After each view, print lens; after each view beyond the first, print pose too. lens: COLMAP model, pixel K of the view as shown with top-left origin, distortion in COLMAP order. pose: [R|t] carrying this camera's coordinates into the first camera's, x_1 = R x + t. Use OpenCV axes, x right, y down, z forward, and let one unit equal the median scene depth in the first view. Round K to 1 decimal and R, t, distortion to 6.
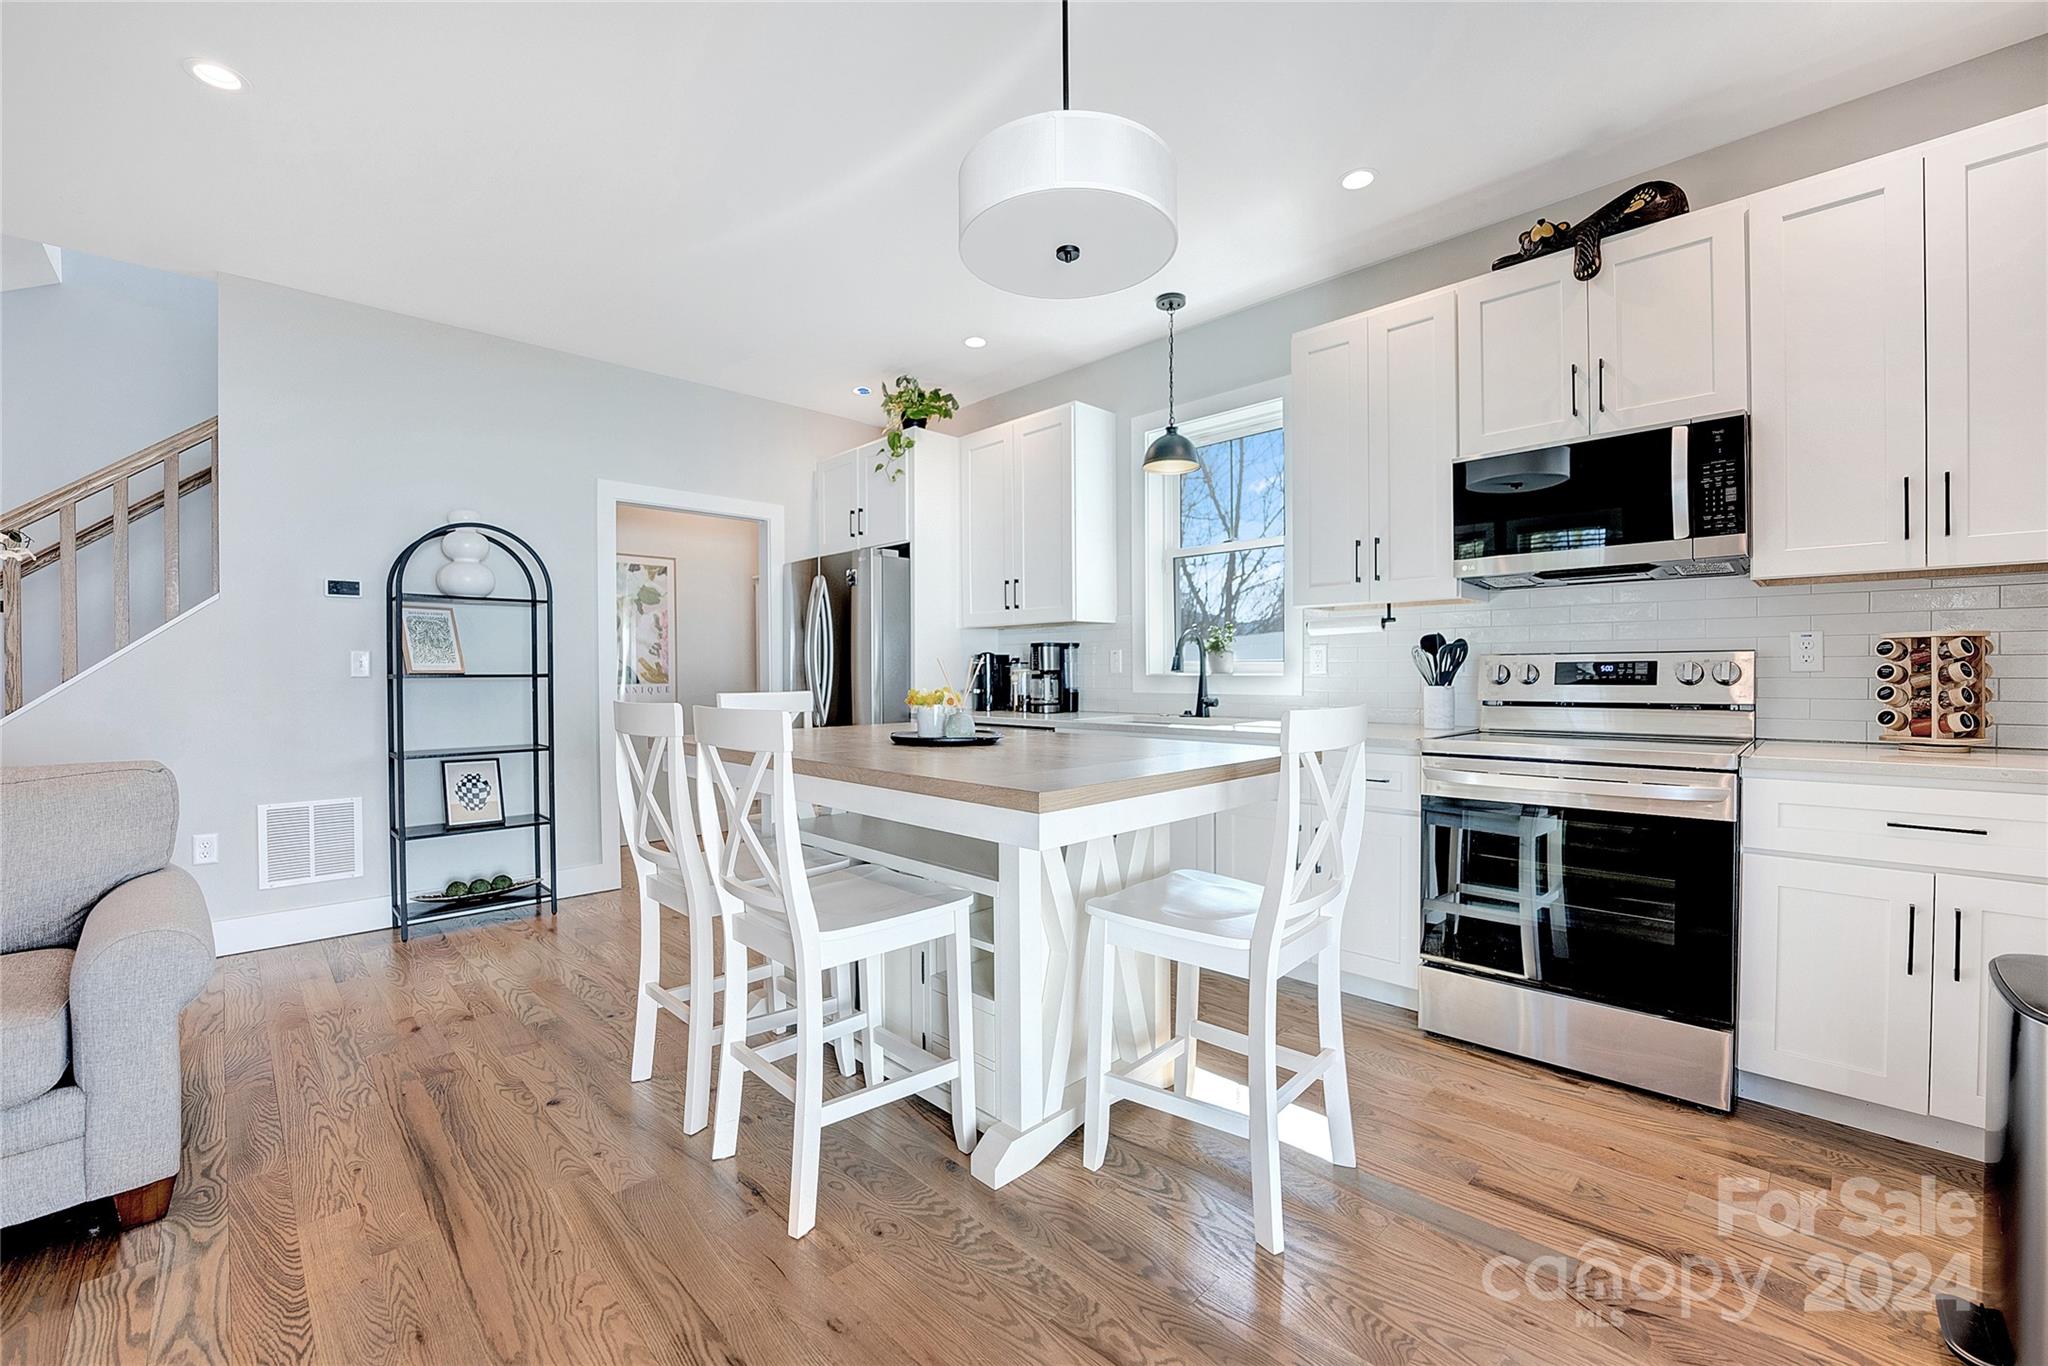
lens RADIAL K [[840.5, 0, 1026.9], [0, 840.5, 671.3], [0, 0, 1]] dist [-0.029143, 0.000916]
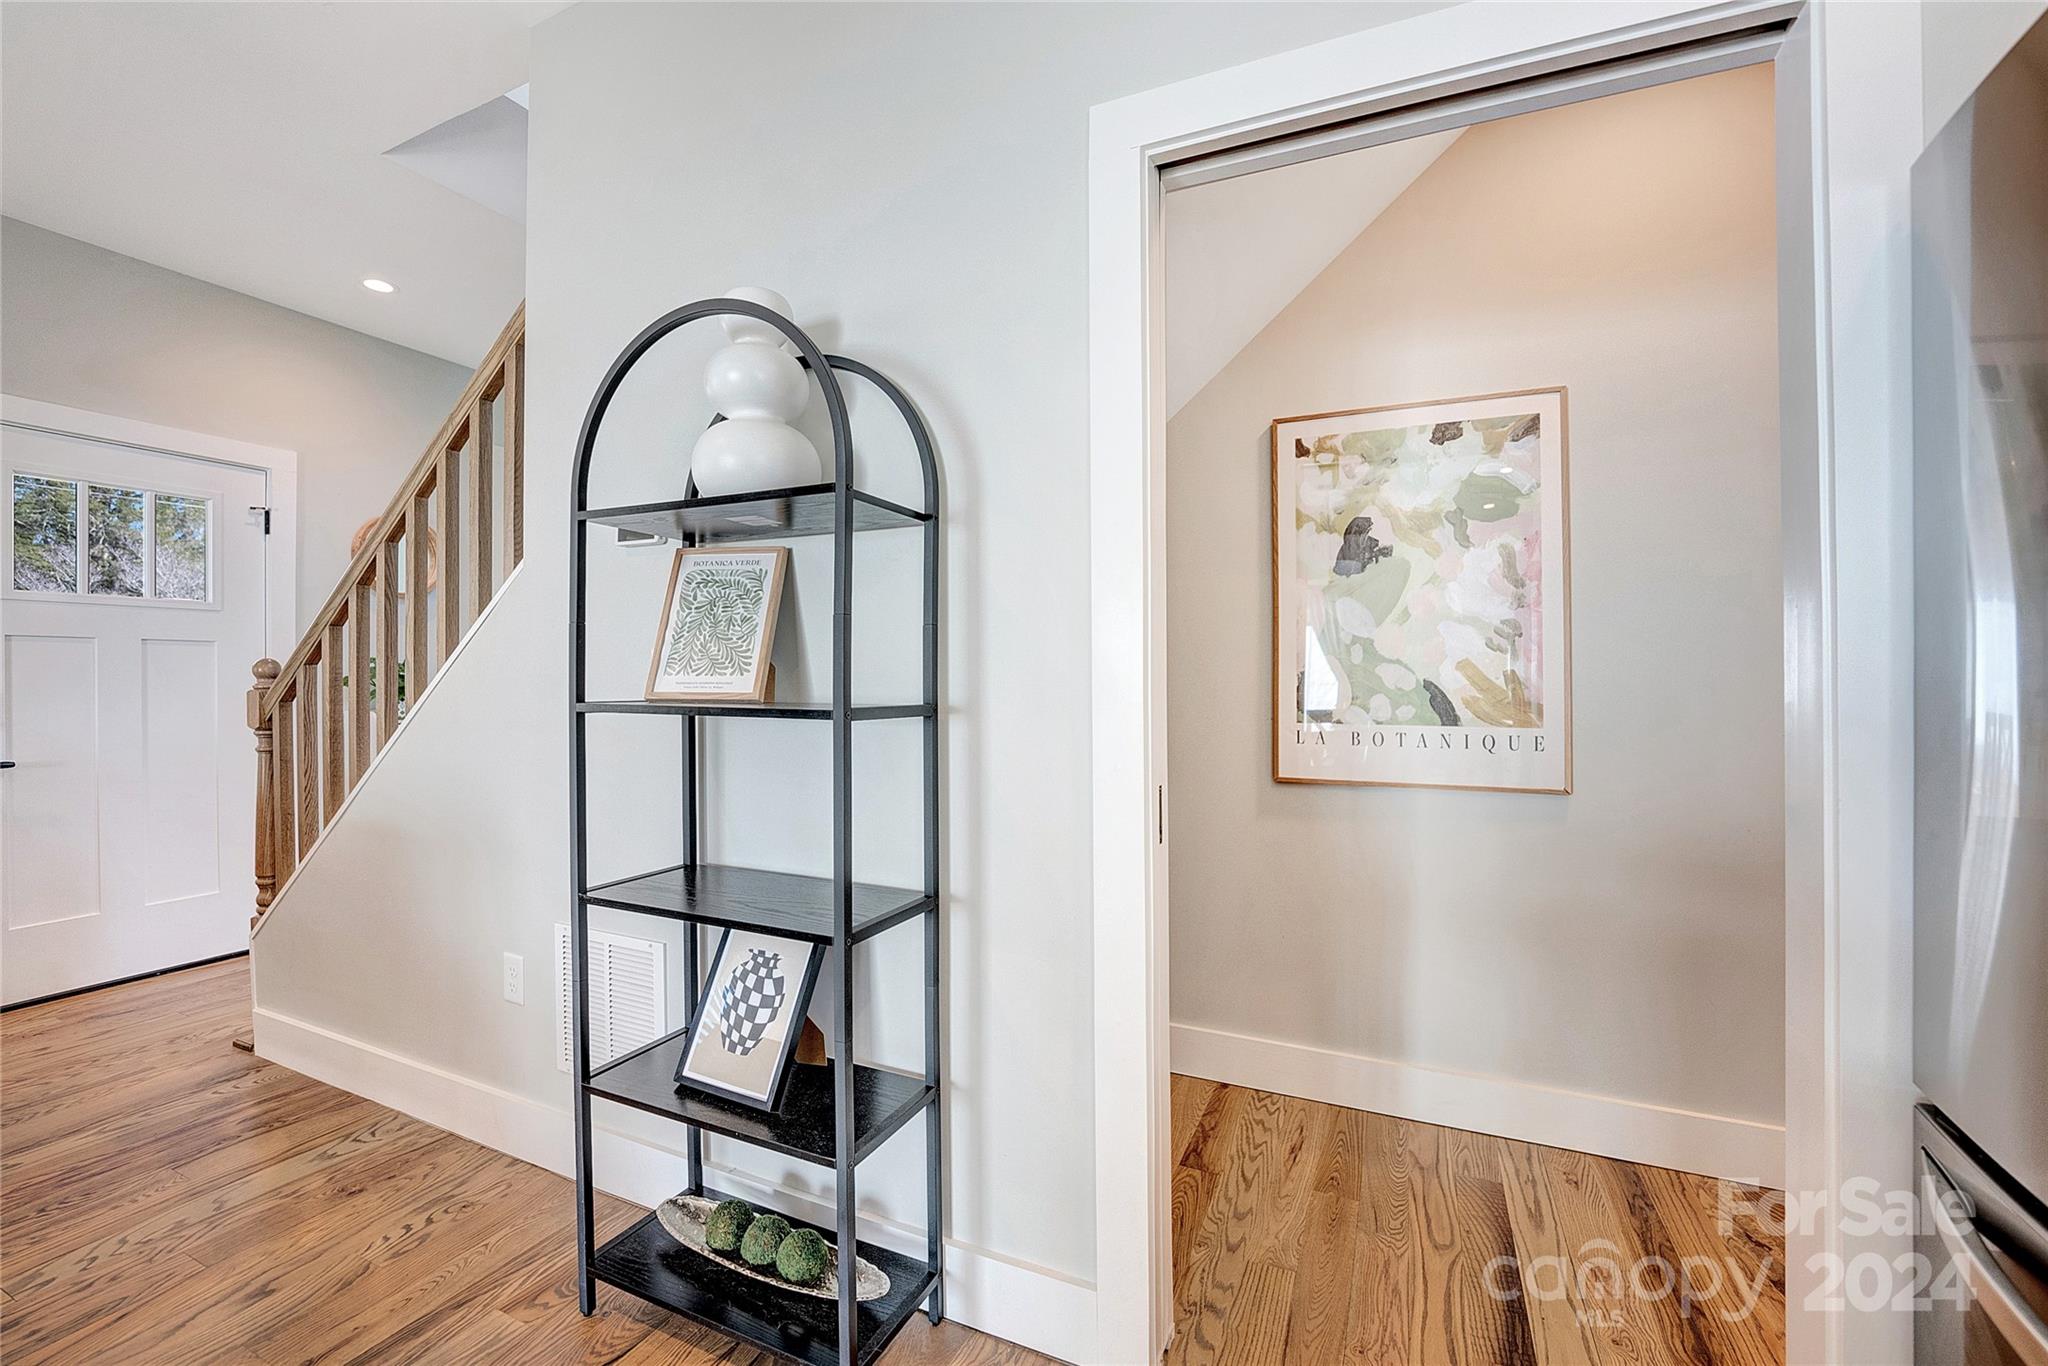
lens RADIAL K [[847.5, 0, 1029.3], [0, 847.5, 685.1], [0, 0, 1]] dist [-0.031330, 0.005629]
pose [[0.364501, 0.014248, -0.931094, -0.245081], [-0.006443, 0.999898, 0.012778, -0.011365], [0.931181, 0.001341, 0.364556, 0.969434]]
